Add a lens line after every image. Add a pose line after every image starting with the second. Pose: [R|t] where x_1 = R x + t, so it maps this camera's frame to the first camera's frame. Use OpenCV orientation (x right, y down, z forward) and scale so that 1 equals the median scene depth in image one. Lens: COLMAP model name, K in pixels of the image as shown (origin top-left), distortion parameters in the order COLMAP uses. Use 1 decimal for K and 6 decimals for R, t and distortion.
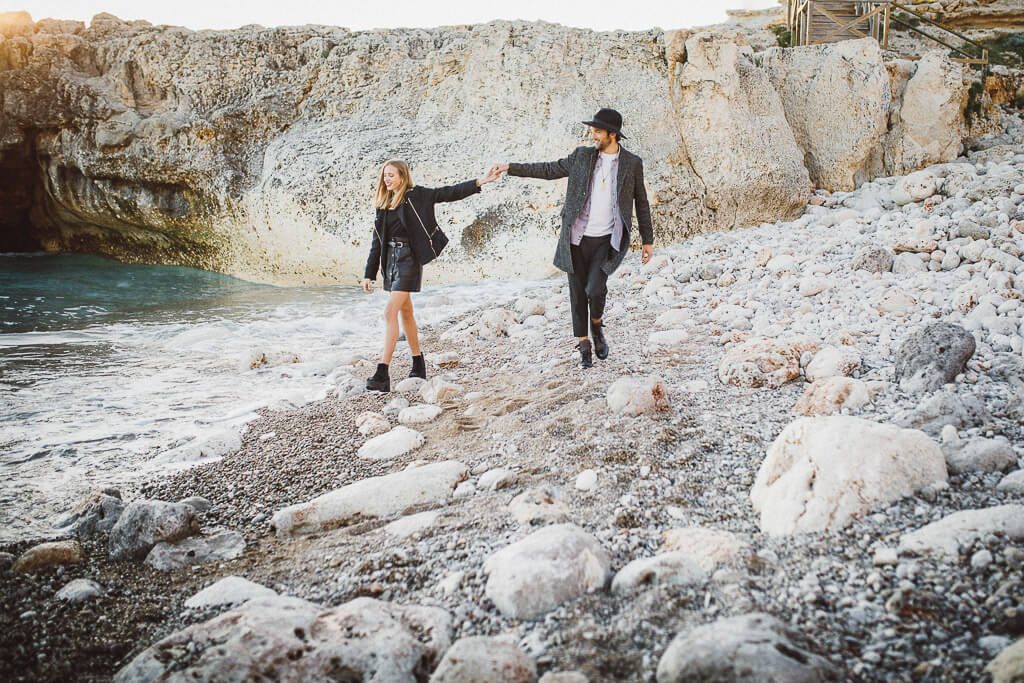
lens RADIAL K [[1127.5, 0, 594.1], [0, 1127.5, 290.1], [0, 0, 1]] dist [-0.068880, 0.103953]
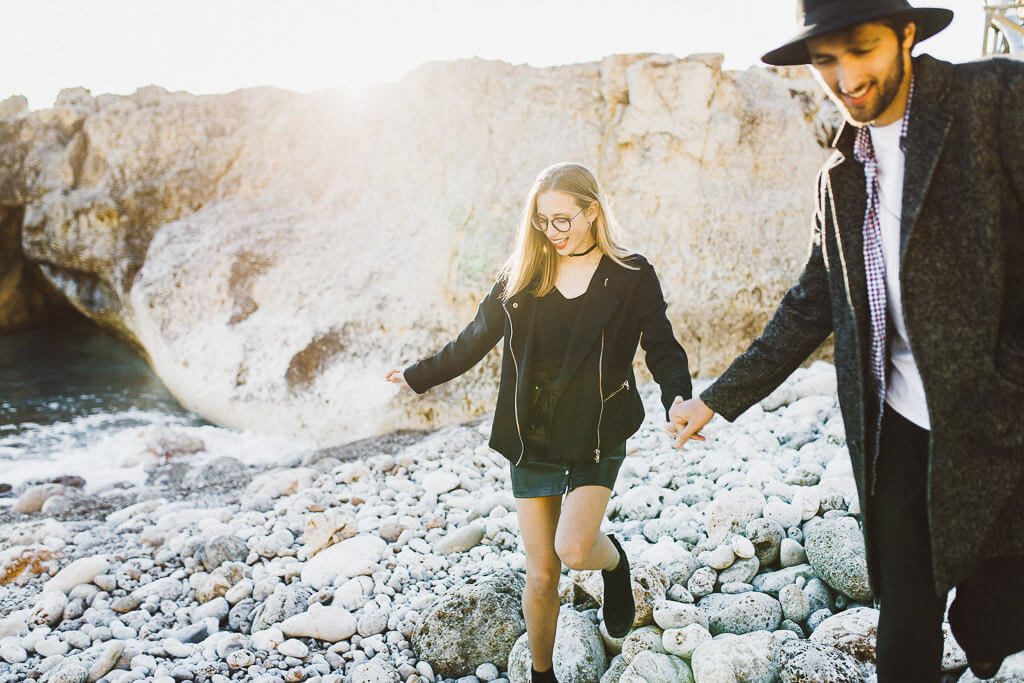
lens RADIAL K [[967.1, 0, 512.0], [0, 967.1, 341.5], [0, 0, 1]] dist [0.000549, 0.005068]
pose [[0.906669, 0.057055, -0.417966, 0.249185], [-0.054734, 0.998347, 0.017548, -0.077153], [0.418276, 0.006967, 0.908293, 0.484057]]
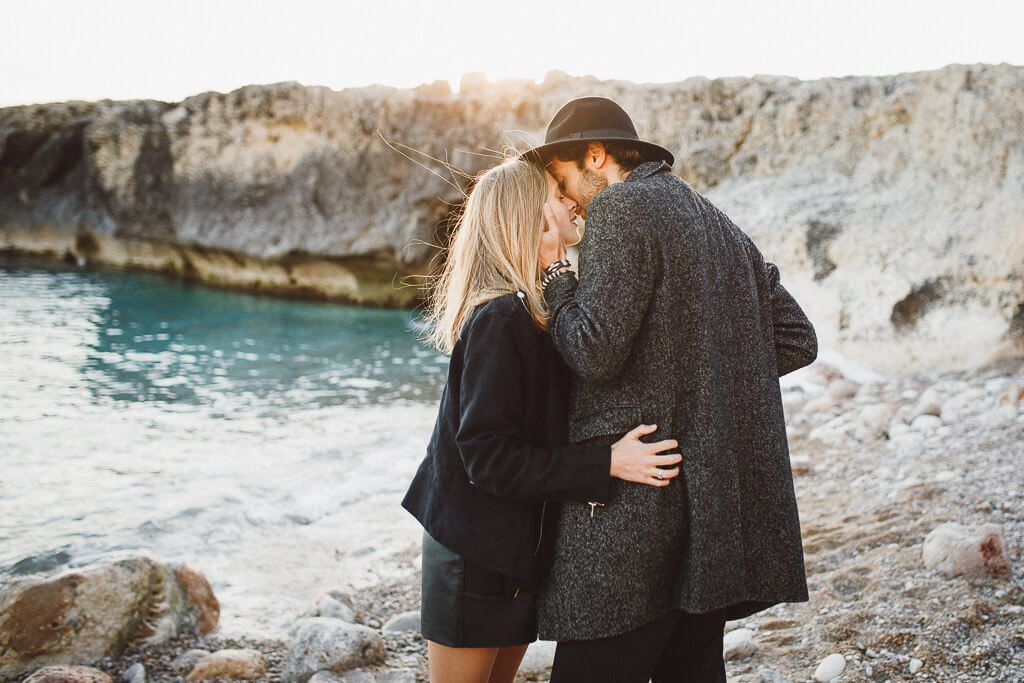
lens RADIAL K [[1207.9, 0, 629.9], [0, 1207.9, 337.2], [0, 0, 1]] dist [-0.073094, 0.091869]
pose [[0.922722, 0.050159, -0.382188, 0.050179], [-0.055700, 0.998442, -0.003441, -0.012645], [0.381419, 0.024463, 0.924078, 0.061795]]
